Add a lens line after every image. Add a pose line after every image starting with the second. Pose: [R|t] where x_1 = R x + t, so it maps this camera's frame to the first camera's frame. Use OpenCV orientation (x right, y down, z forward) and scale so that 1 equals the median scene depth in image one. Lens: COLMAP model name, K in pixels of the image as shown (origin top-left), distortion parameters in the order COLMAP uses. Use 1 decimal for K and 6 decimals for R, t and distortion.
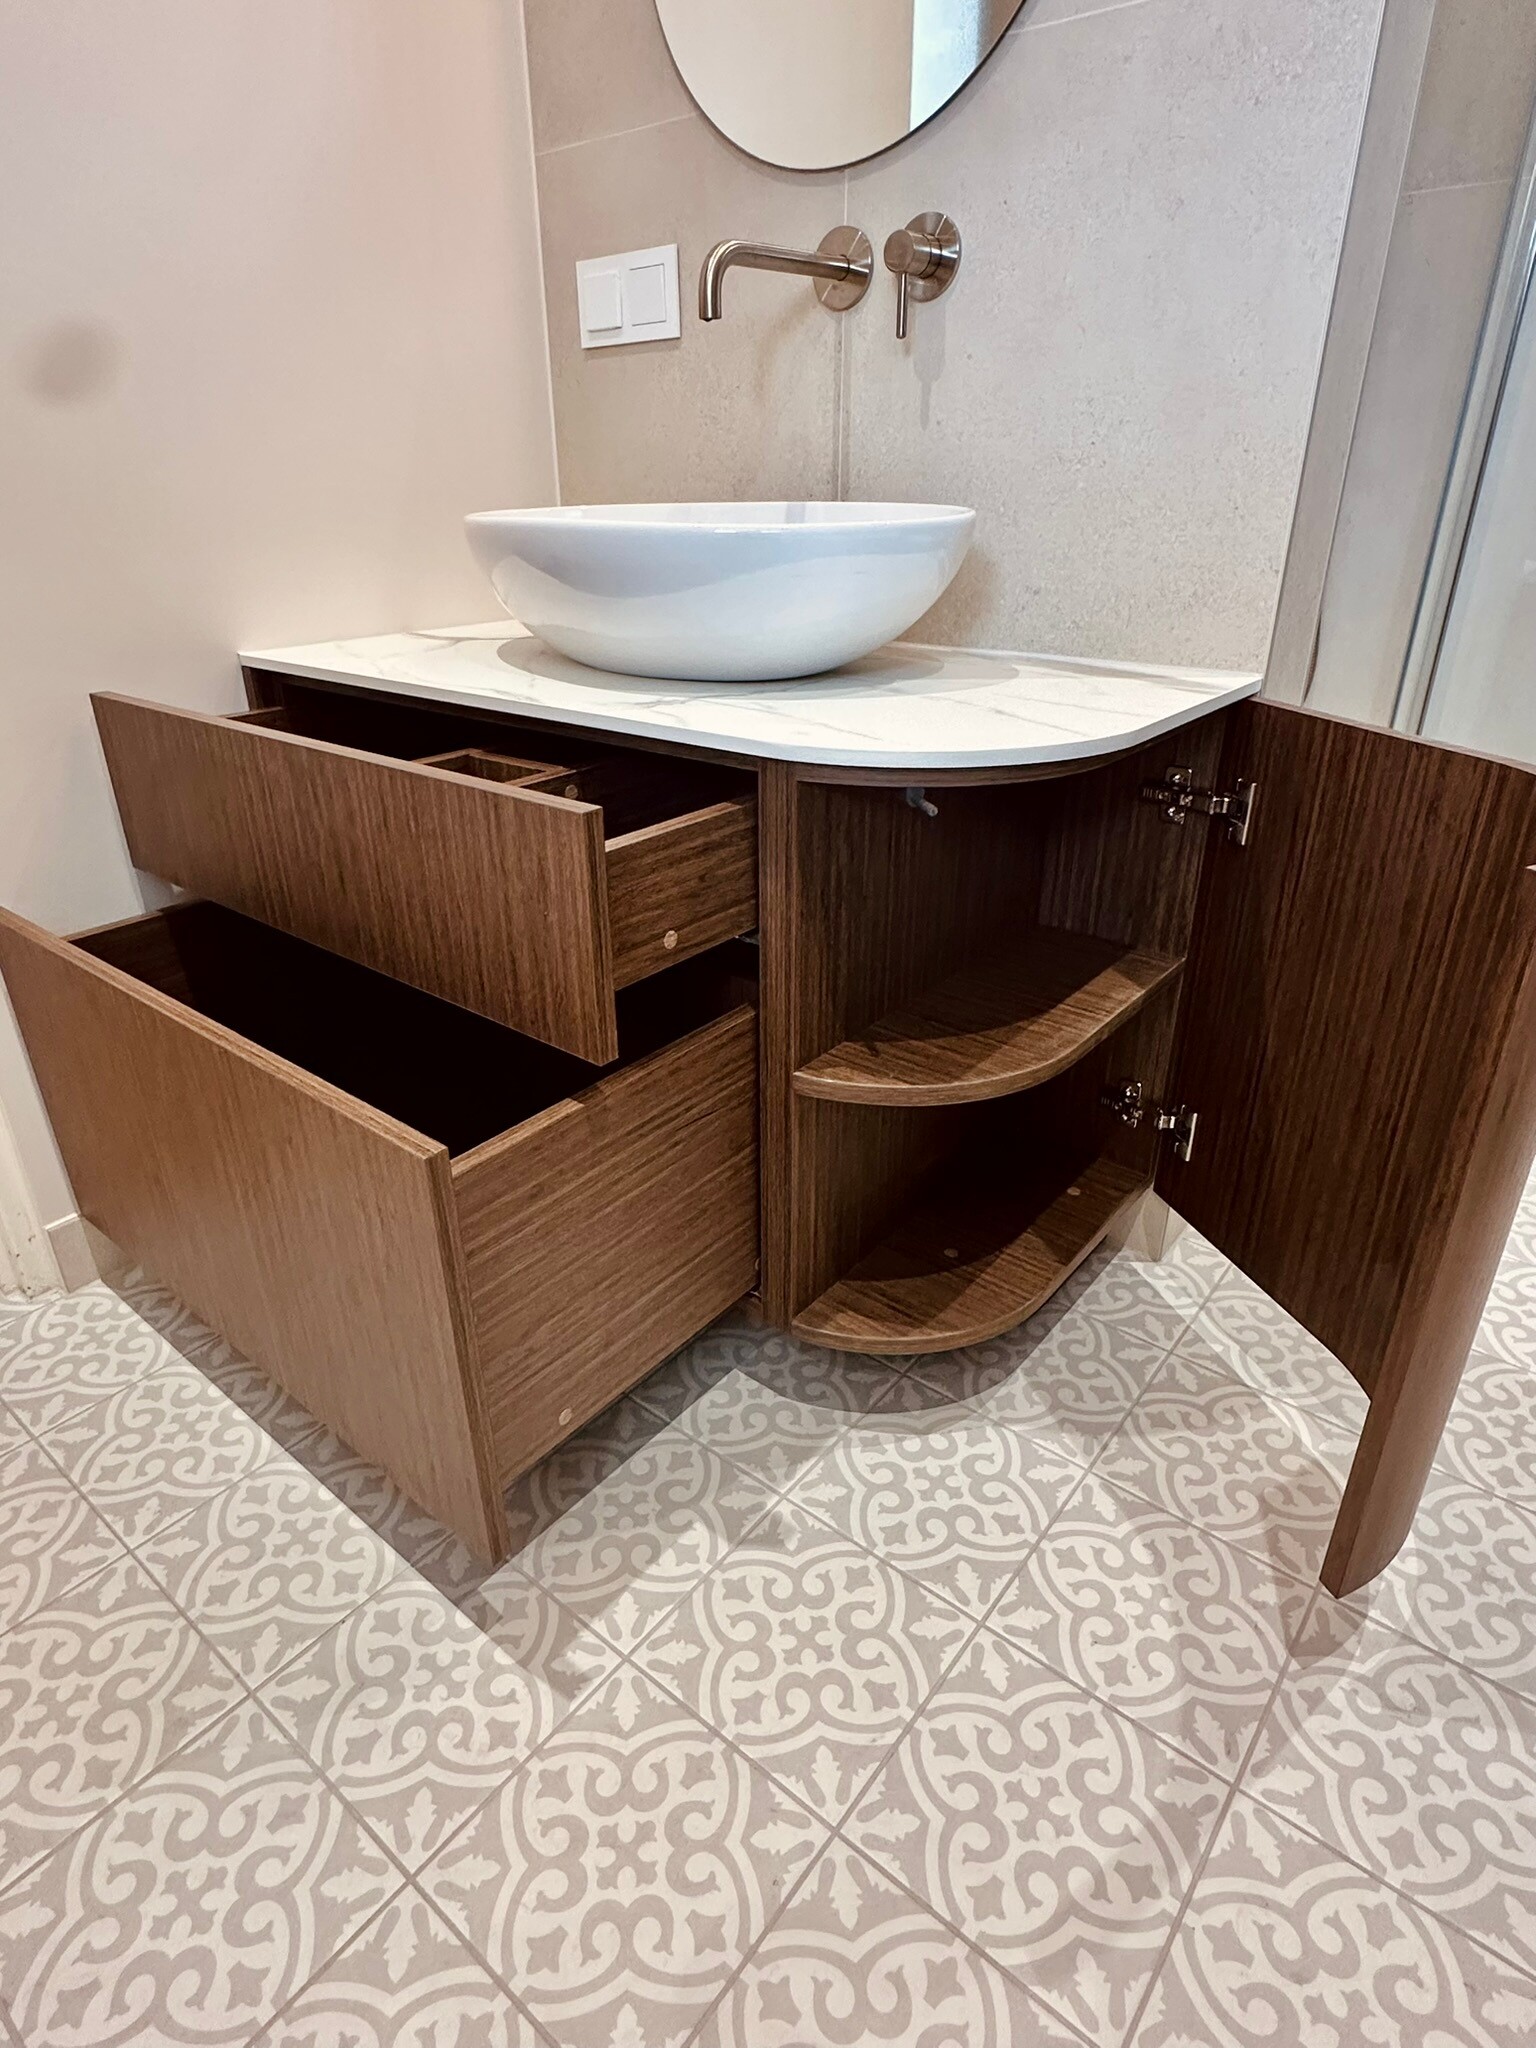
lens RADIAL K [[1153.2, 0, 750.0], [0, 1153.2, 1015.6], [0, 0, 1]] dist [-0.002752, -0.000075]
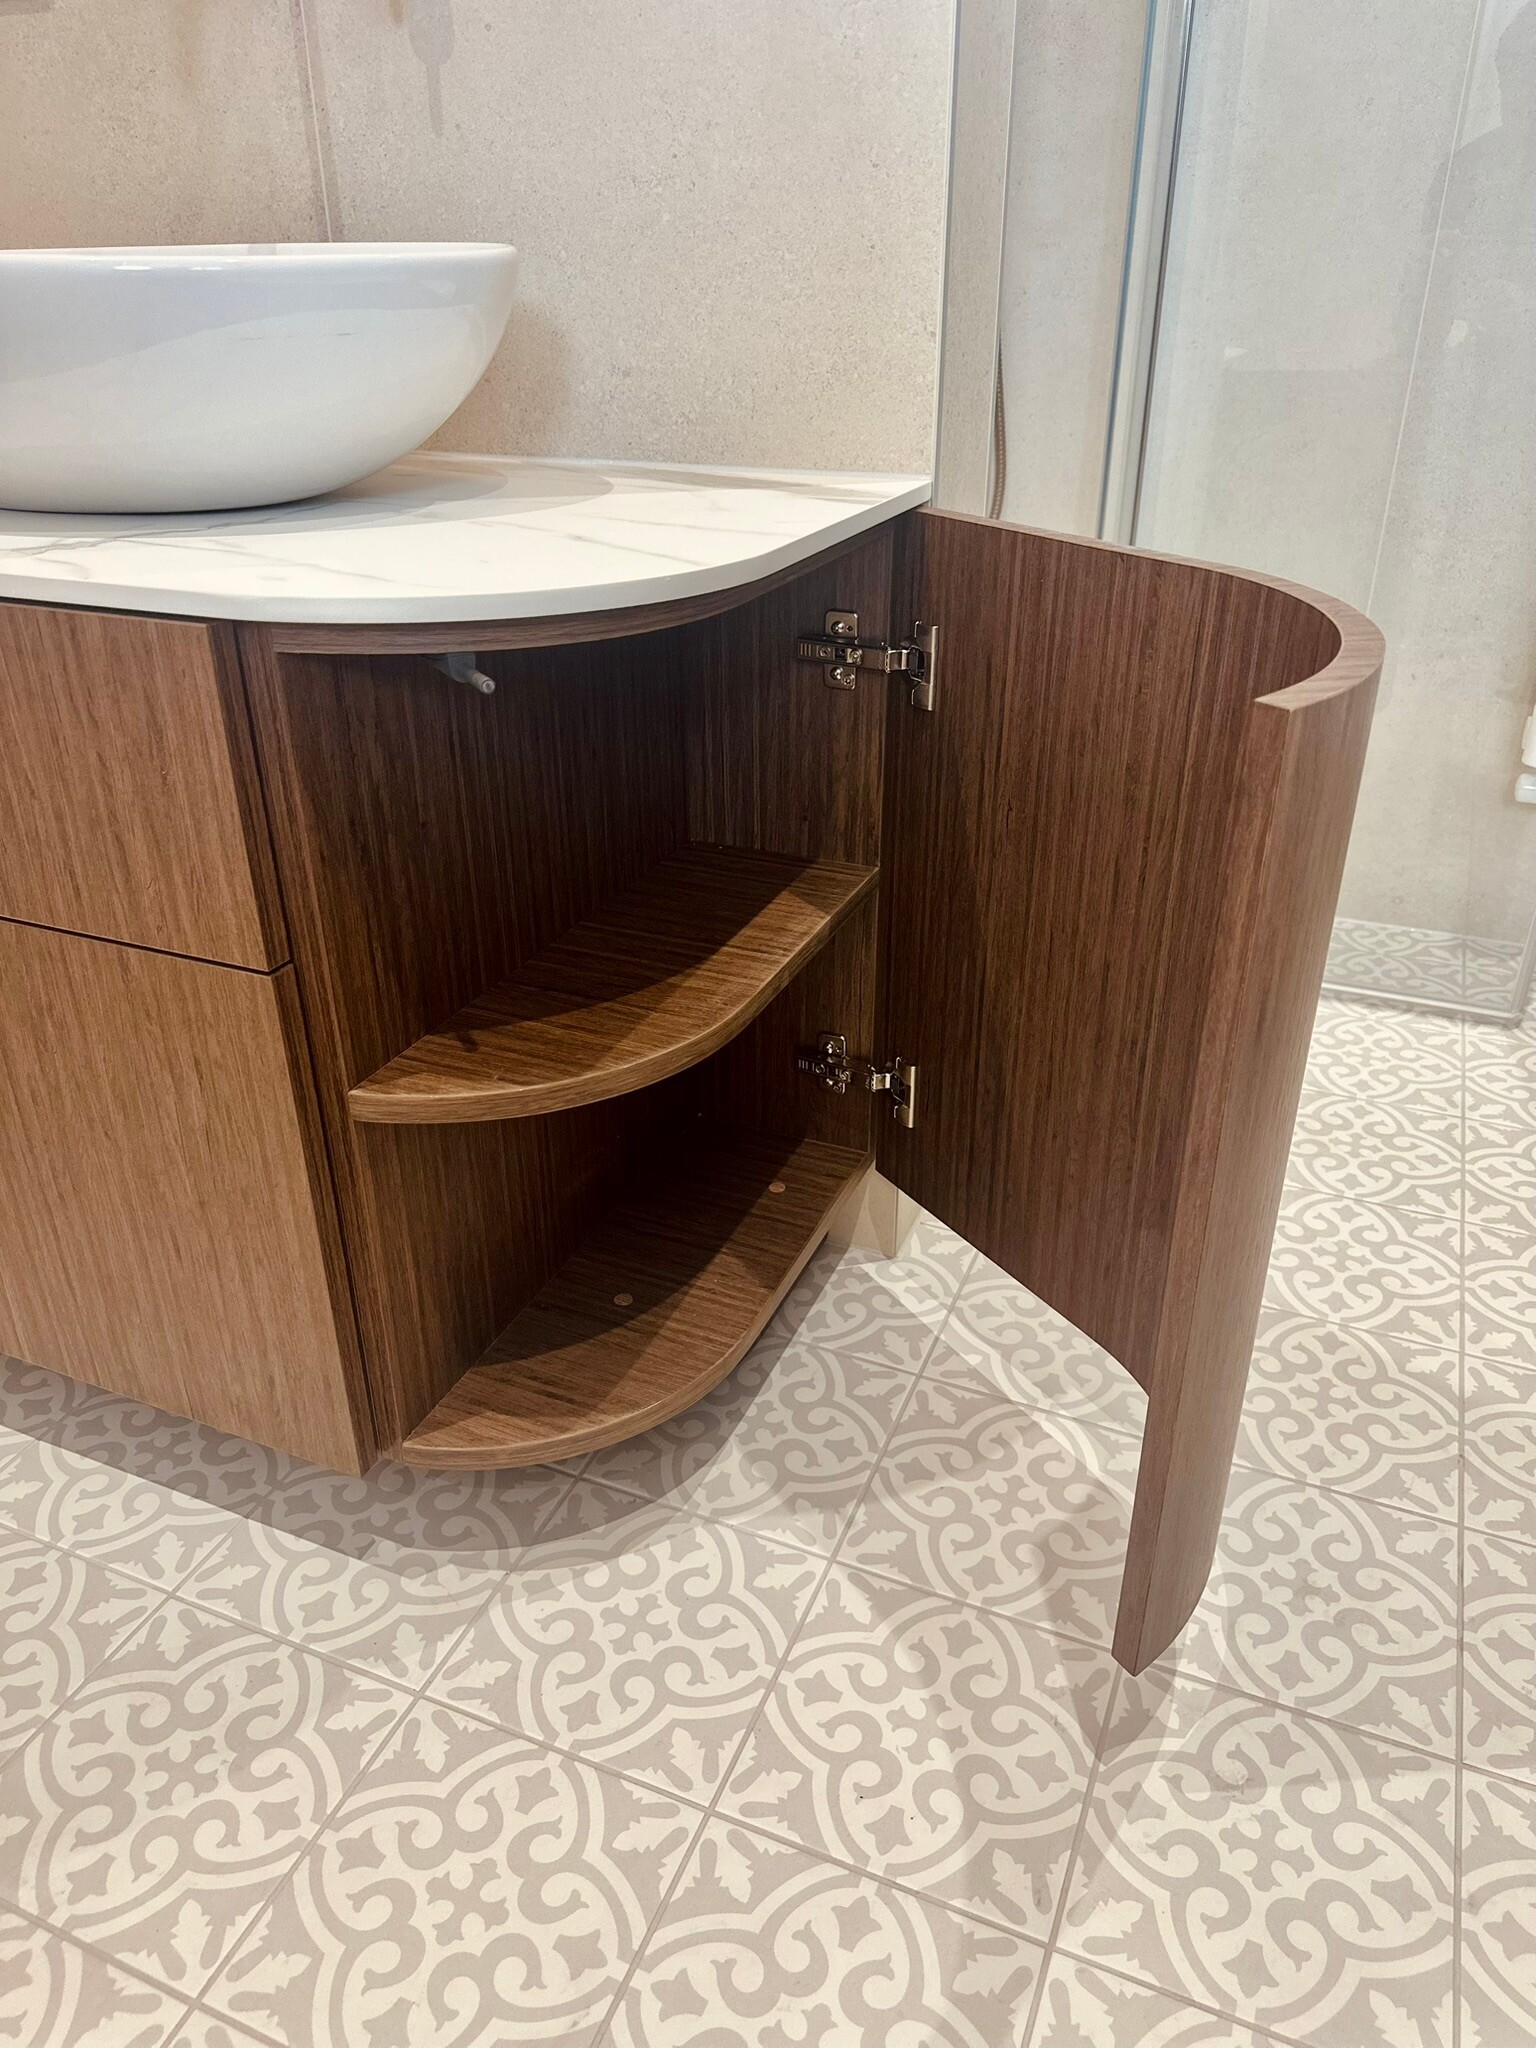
lens RADIAL K [[1472.0, 0, 780.8], [0, 1472.0, 1026.6], [0, 0, 1]] dist [0.037450, -0.057077]
pose [[0.957751, -0.126720, 0.258175, 0.056884], [0.116283, 0.991672, 0.055370, -0.006411], [-0.263041, -0.023009, 0.964510, 0.088788]]
